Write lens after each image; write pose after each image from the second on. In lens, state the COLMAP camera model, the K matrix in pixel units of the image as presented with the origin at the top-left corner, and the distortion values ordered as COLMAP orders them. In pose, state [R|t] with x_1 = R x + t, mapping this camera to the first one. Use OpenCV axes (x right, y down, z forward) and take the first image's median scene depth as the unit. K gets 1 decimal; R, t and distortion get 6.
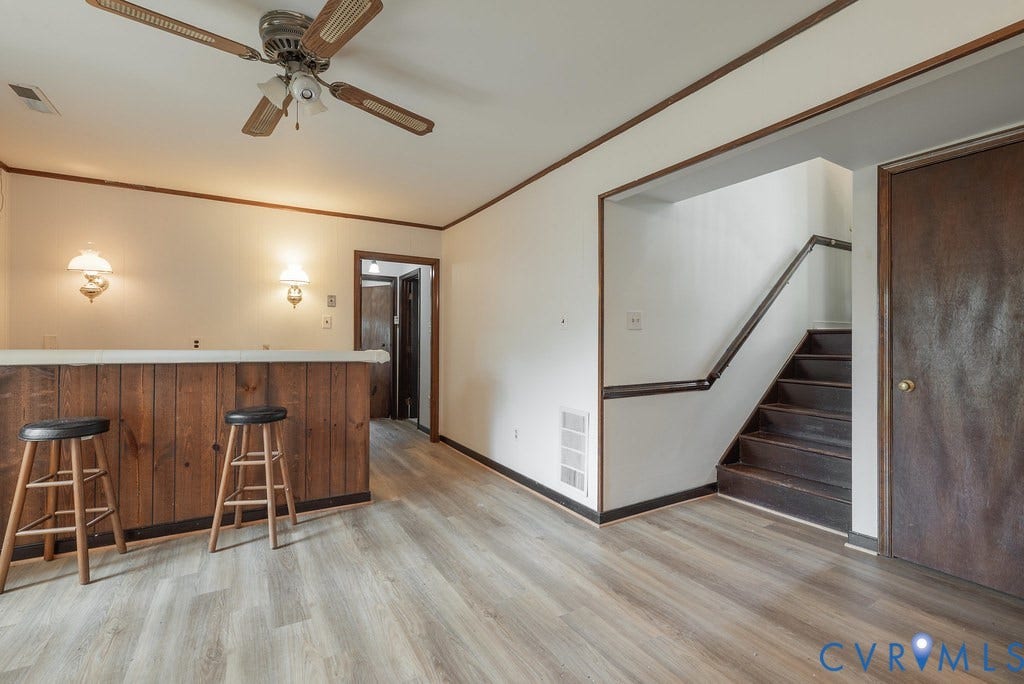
lens RADIAL K [[441.2, 0, 513.4], [0, 441.2, 341.3], [0, 0, 1]] dist [-0.000781, 0.000813]
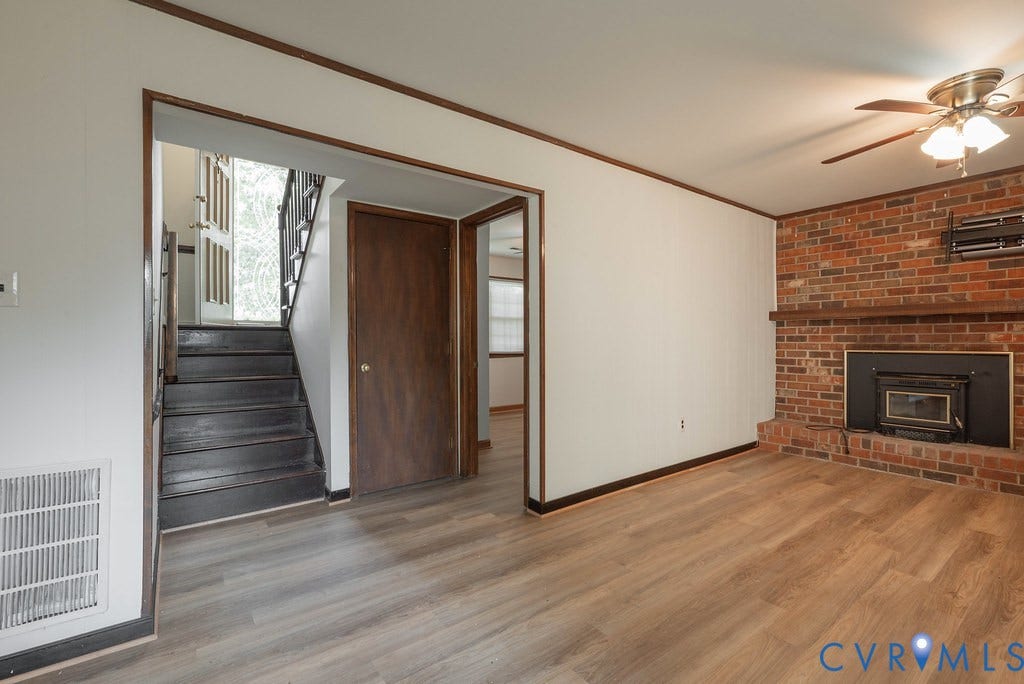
lens RADIAL K [[441.2, 0, 513.4], [0, 441.2, 341.3], [0, 0, 1]] dist [-0.000781, 0.000813]
pose [[-0.090193, -0.001946, 0.995922, -0.505488], [0.000263, 0.999998, 0.001978, 0.013273], [-0.995924, 0.000440, -0.090192, 0.626630]]
